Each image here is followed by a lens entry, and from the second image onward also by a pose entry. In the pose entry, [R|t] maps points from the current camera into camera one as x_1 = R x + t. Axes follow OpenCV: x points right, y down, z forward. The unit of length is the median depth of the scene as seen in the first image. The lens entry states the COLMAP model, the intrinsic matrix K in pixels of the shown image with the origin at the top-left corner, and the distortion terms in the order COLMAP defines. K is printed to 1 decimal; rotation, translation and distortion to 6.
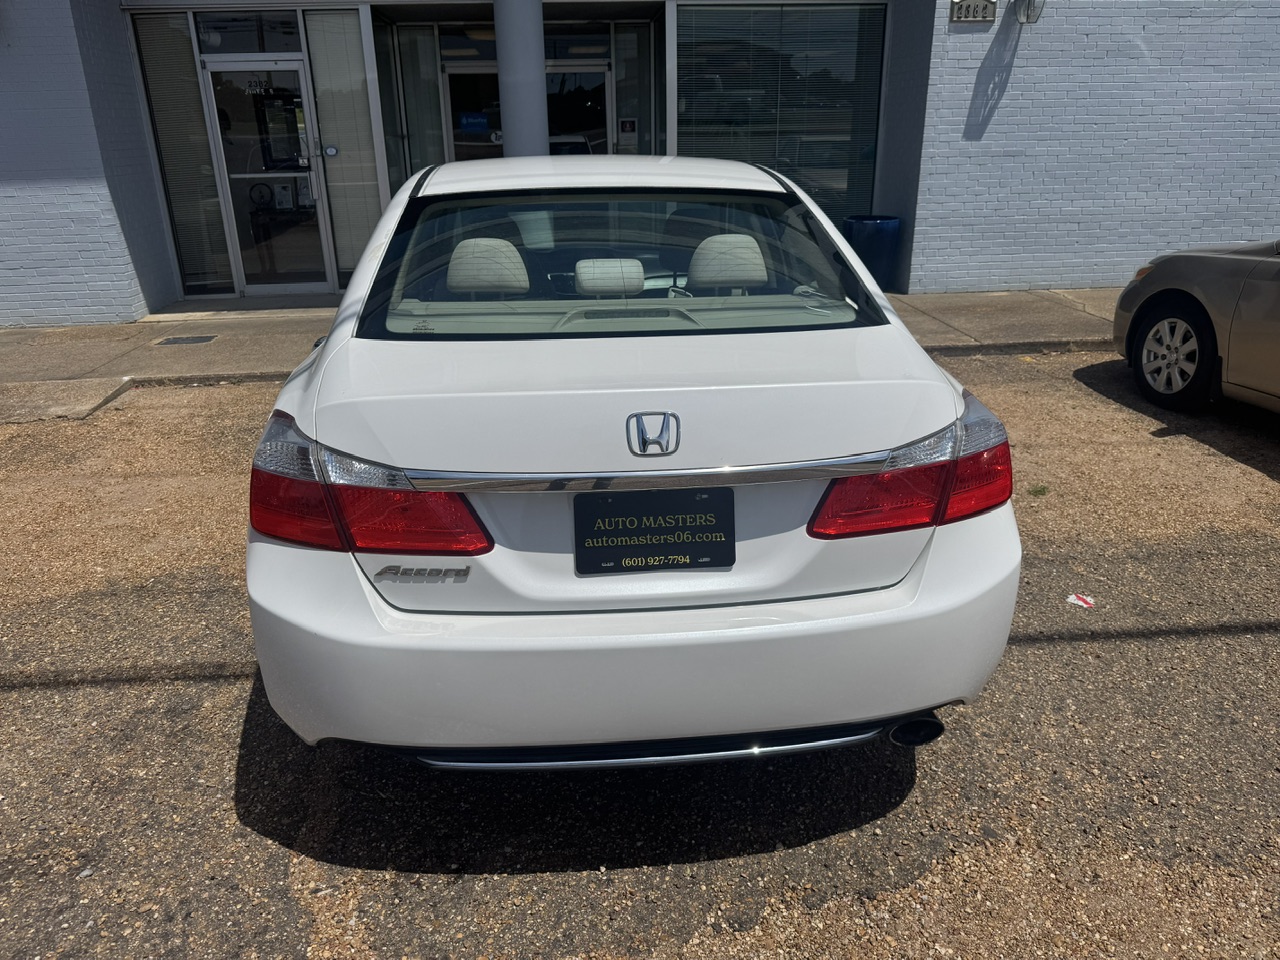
lens RADIAL K [[908.6, 0, 625.3], [0, 908.6, 477.3], [0, 0, 1]] dist [0.006791, -0.005478]
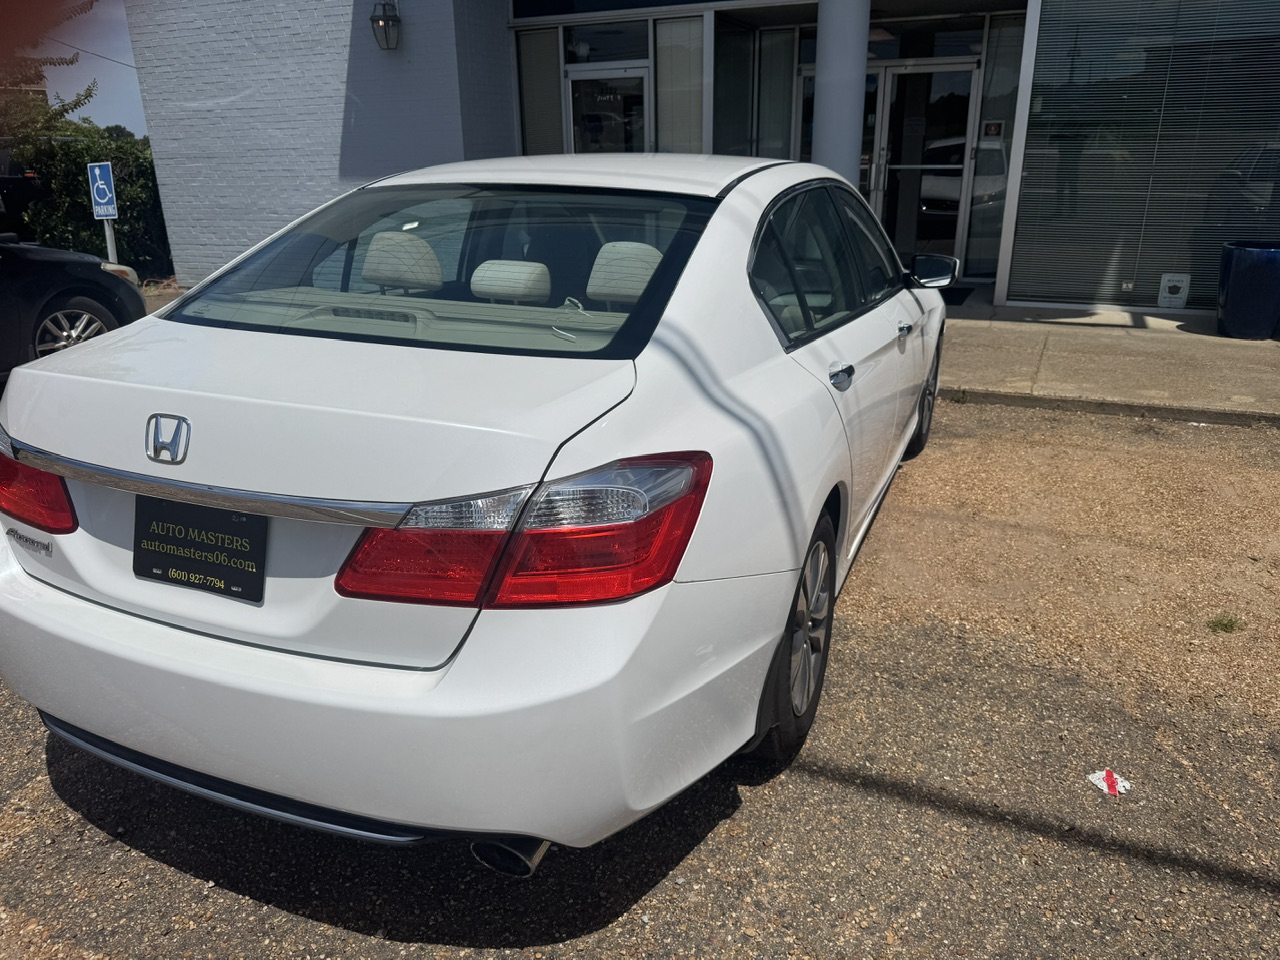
lens RADIAL K [[904.5, 0, 640.0], [0, 904.5, 480.0], [0, 0, 1]] dist [-0.003704, -0.001250]
pose [[0.885981, 0.165814, -0.433063, 0.696314], [-0.166863, 0.985327, 0.035892, -0.097916], [0.432660, 0.040462, 0.900649, 0.305754]]
